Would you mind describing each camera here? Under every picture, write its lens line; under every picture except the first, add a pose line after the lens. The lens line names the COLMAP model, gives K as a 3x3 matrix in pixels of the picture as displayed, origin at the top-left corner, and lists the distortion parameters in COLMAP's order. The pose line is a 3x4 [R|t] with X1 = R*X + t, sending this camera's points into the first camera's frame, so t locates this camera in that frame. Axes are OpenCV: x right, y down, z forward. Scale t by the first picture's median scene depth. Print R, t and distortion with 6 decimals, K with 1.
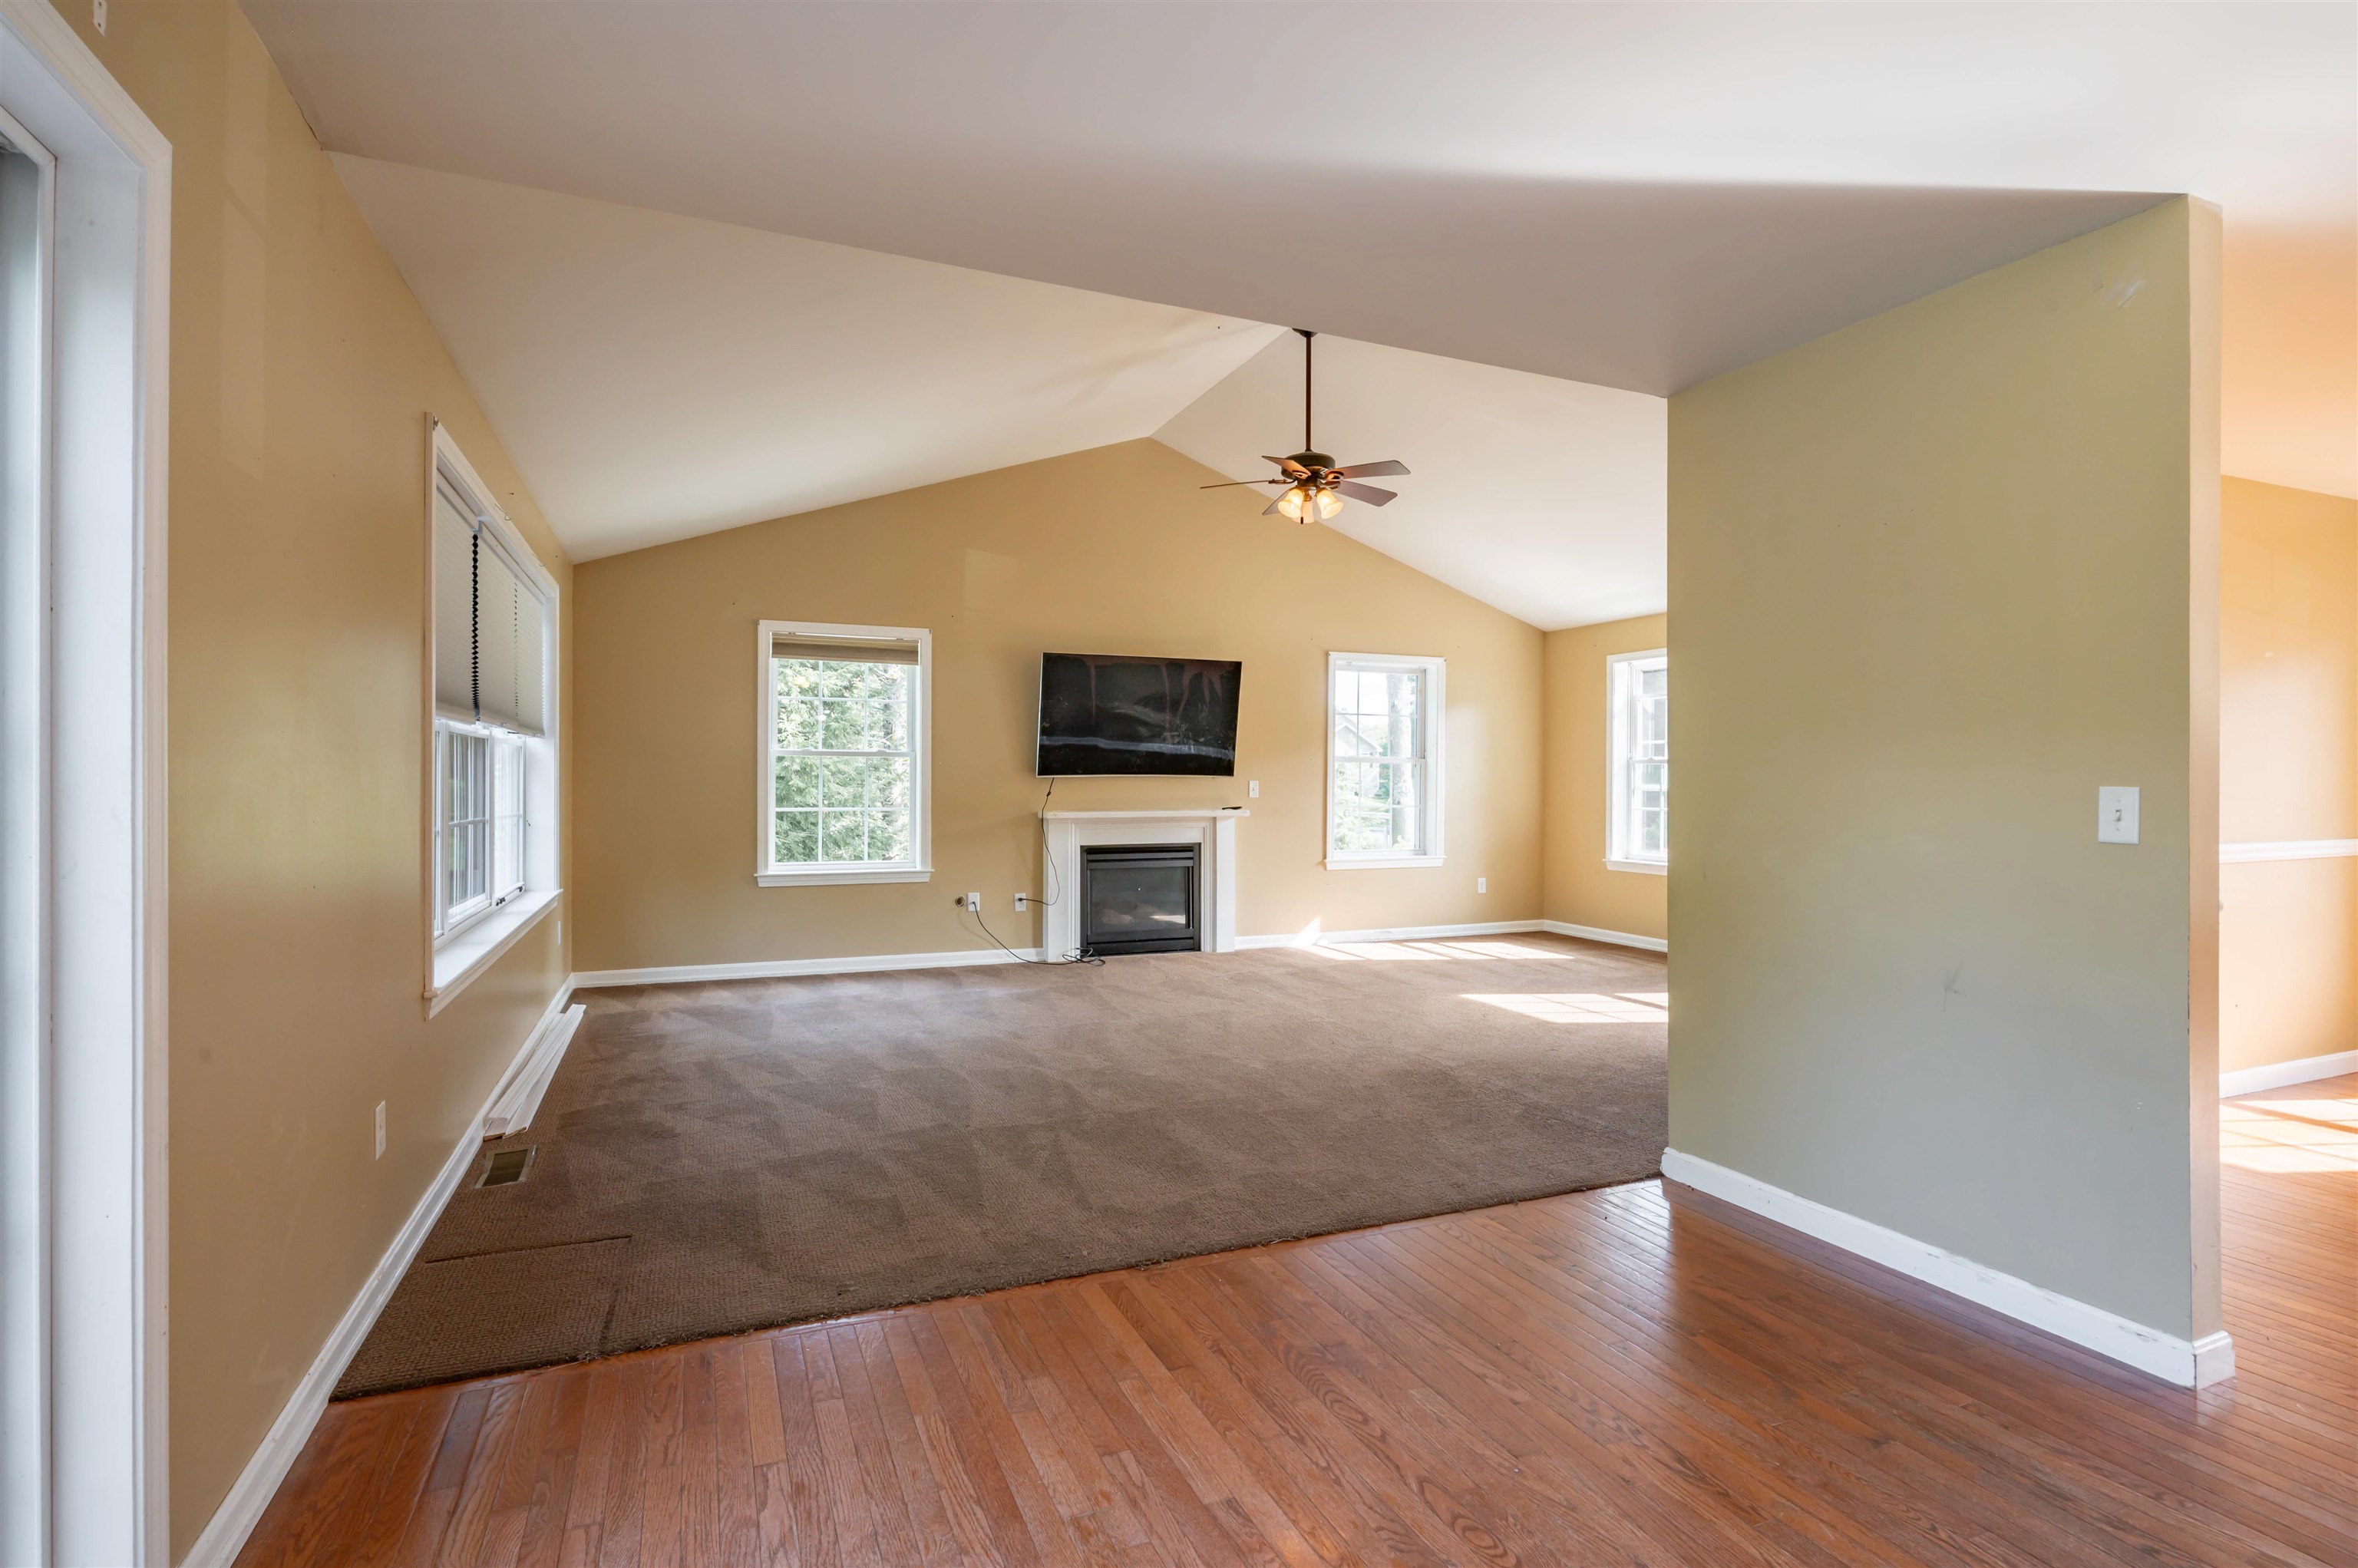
lens RADIAL K [[1138.0, 0, 1179.0], [0, 1138.0, 784.0], [0, 0, 1]] dist [-0.000856, 0.000073]
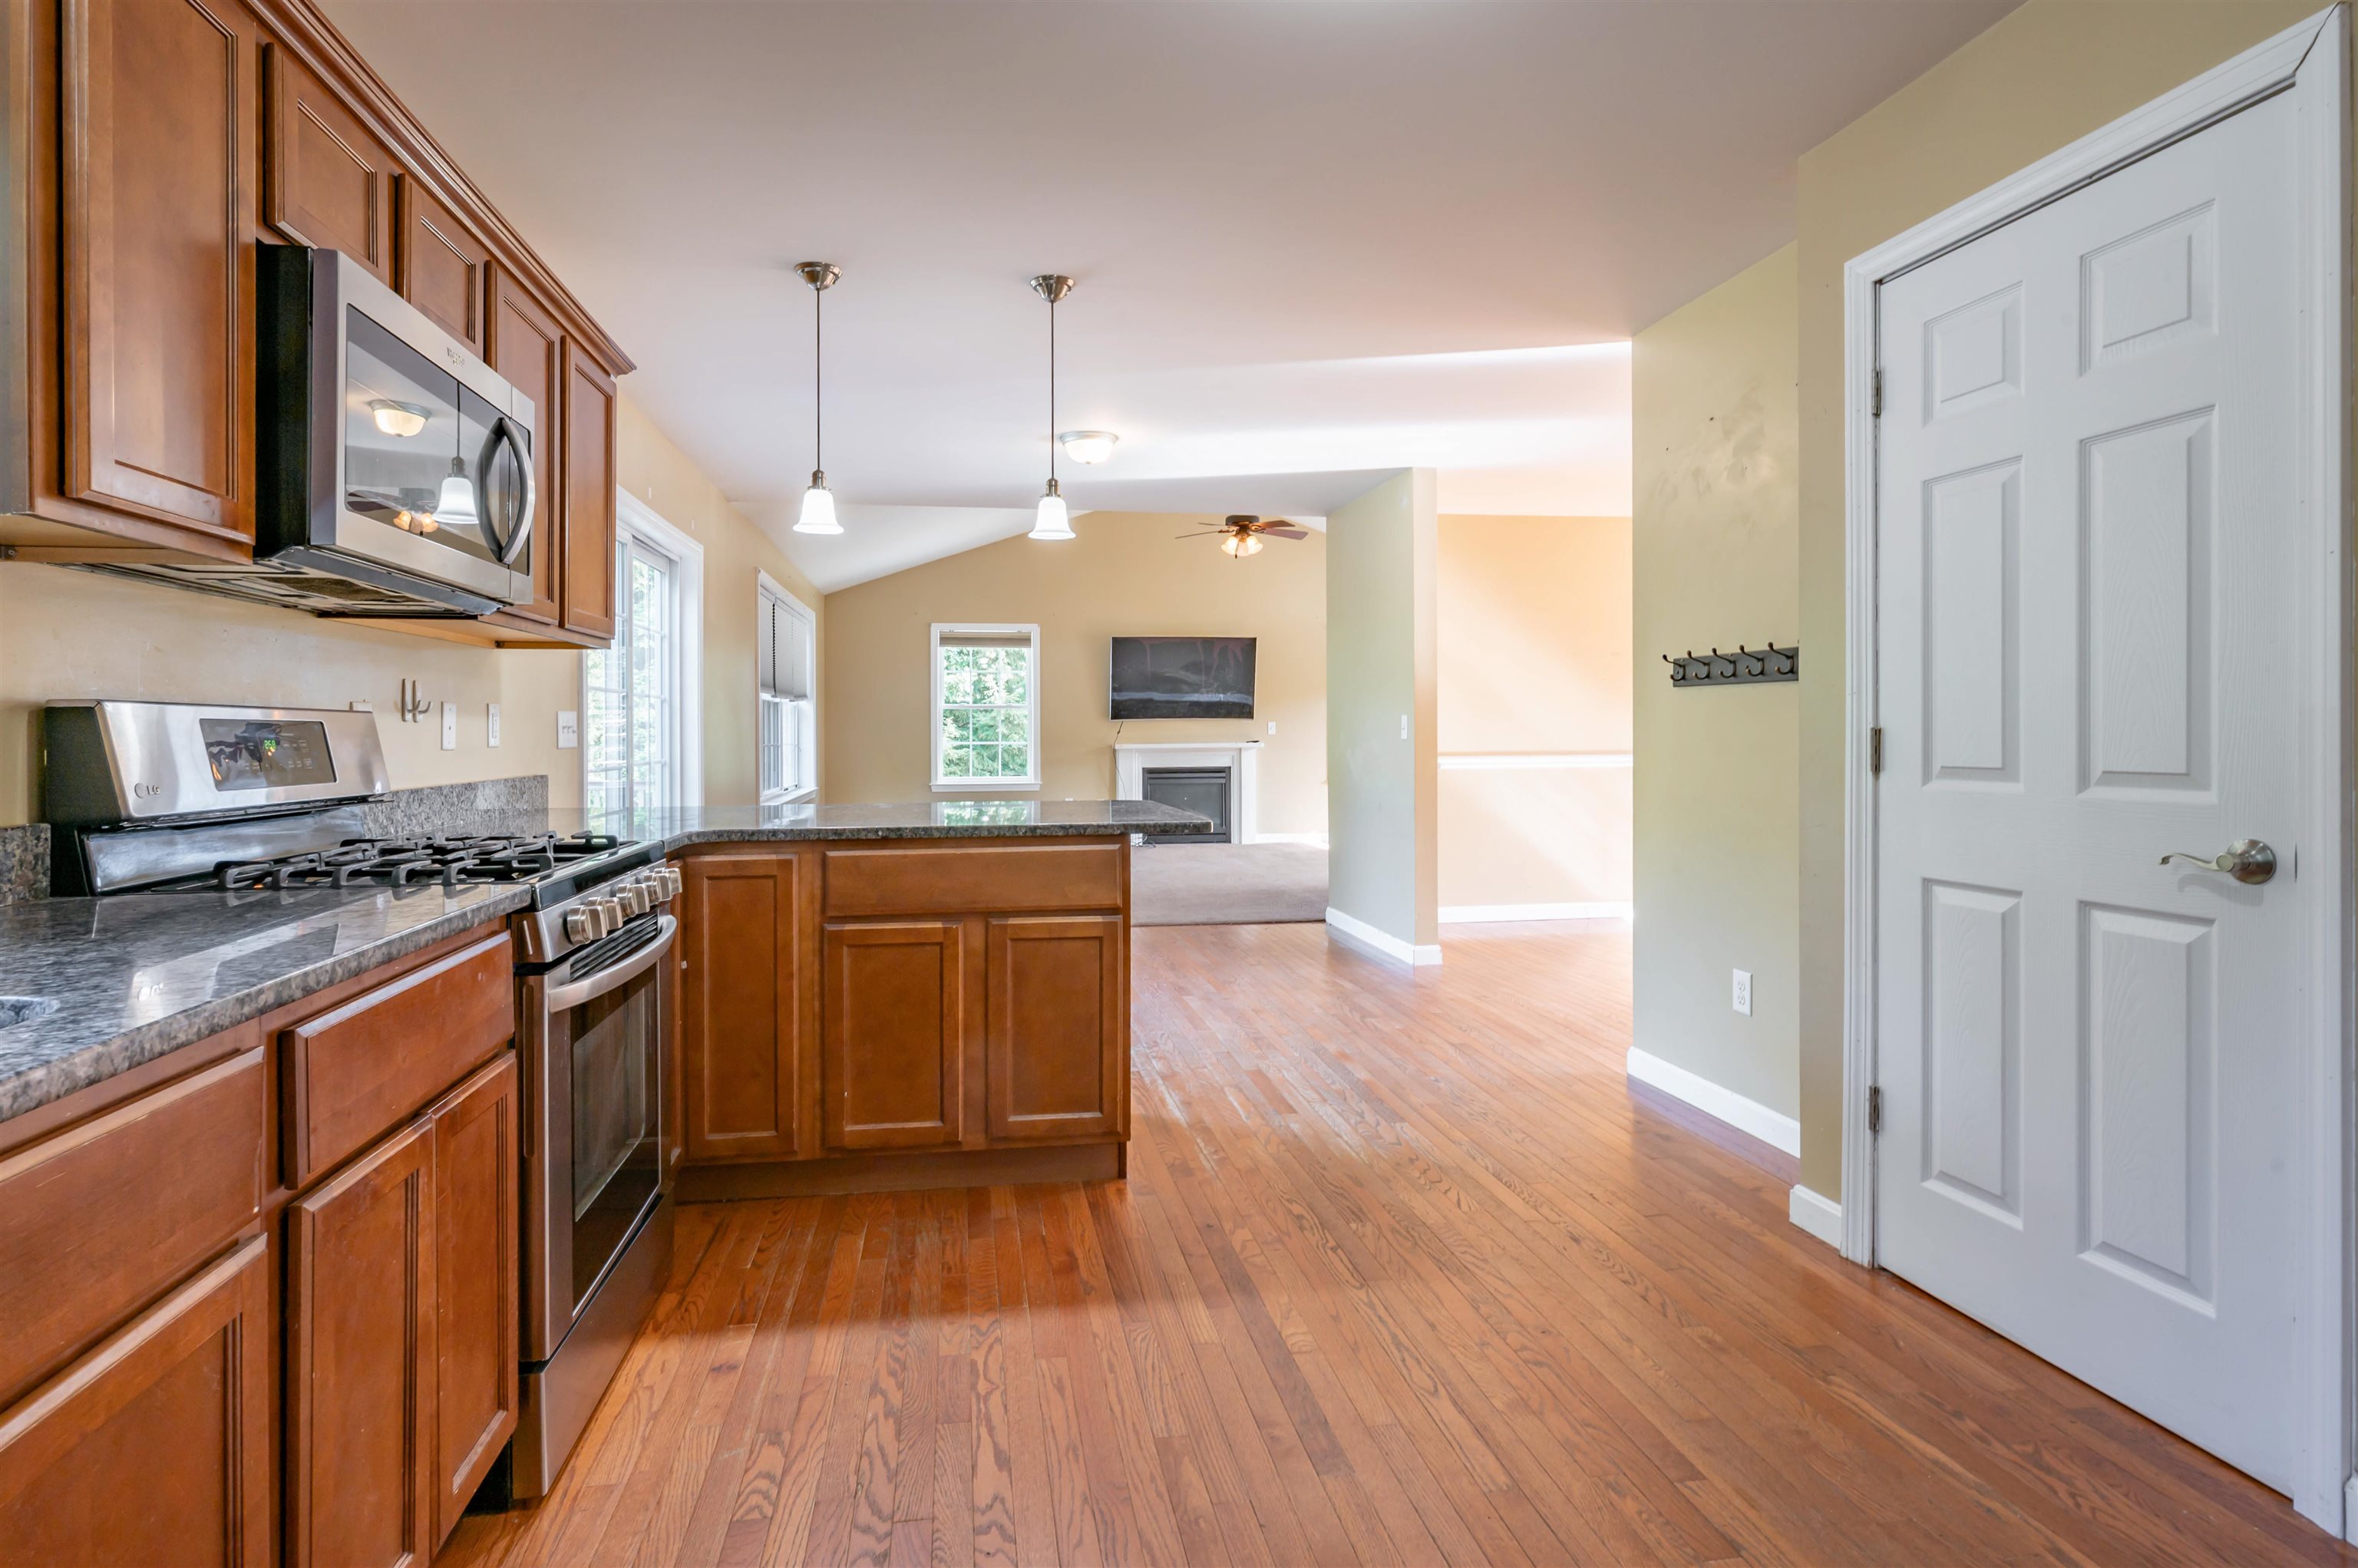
lens RADIAL K [[1174.3, 0, 1134.0], [0, 1174.3, 734.5], [0, 0, 1]] dist [0.000550, 0.000480]
pose [[0.968873, -0.006977, -0.247459, 0.283748], [0.007426, 0.999972, 0.000882, 0.010703], [0.247445, -0.002692, 0.968898, -0.474405]]
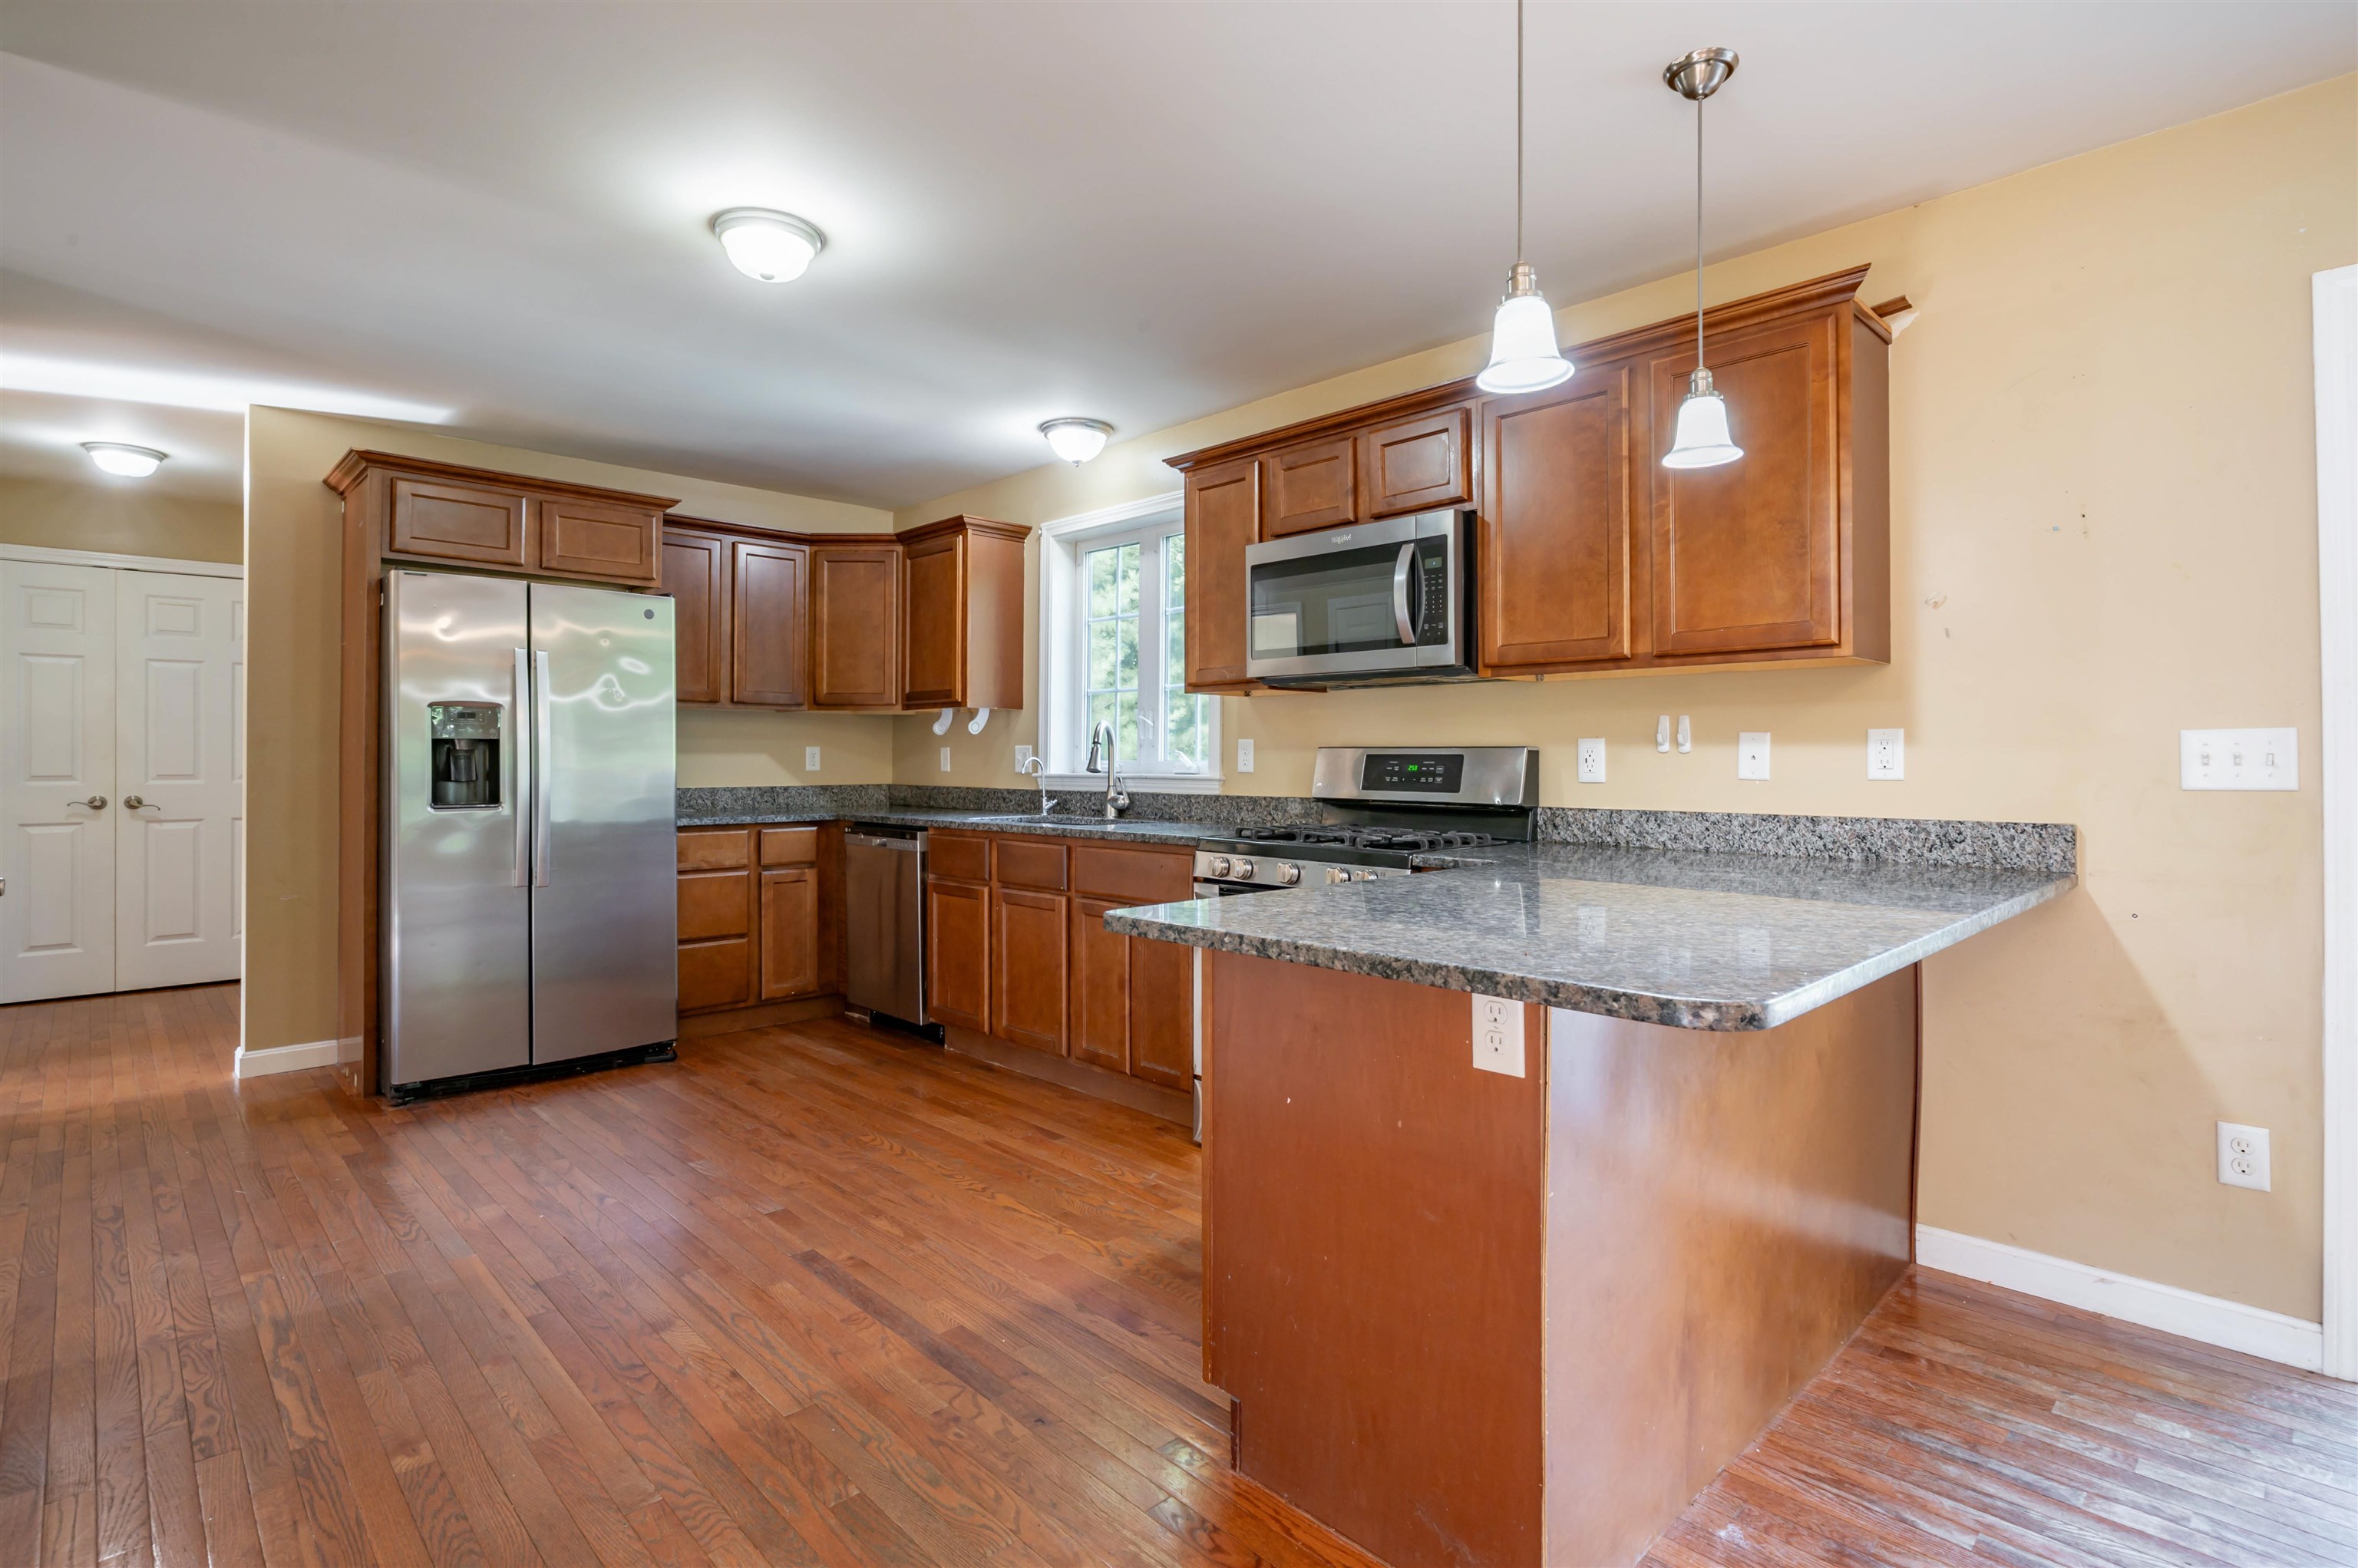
lens RADIAL K [[1138.0, 0, 1179.0], [0, 1138.0, 784.0], [0, 0, 1]] dist [-0.000856, 0.000073]
pose [[-0.932568, 0.005897, -0.360945, 0.280558], [-0.002886, 0.999713, 0.023791, 0.007617], [0.360982, 0.023228, -0.932284, 0.132265]]
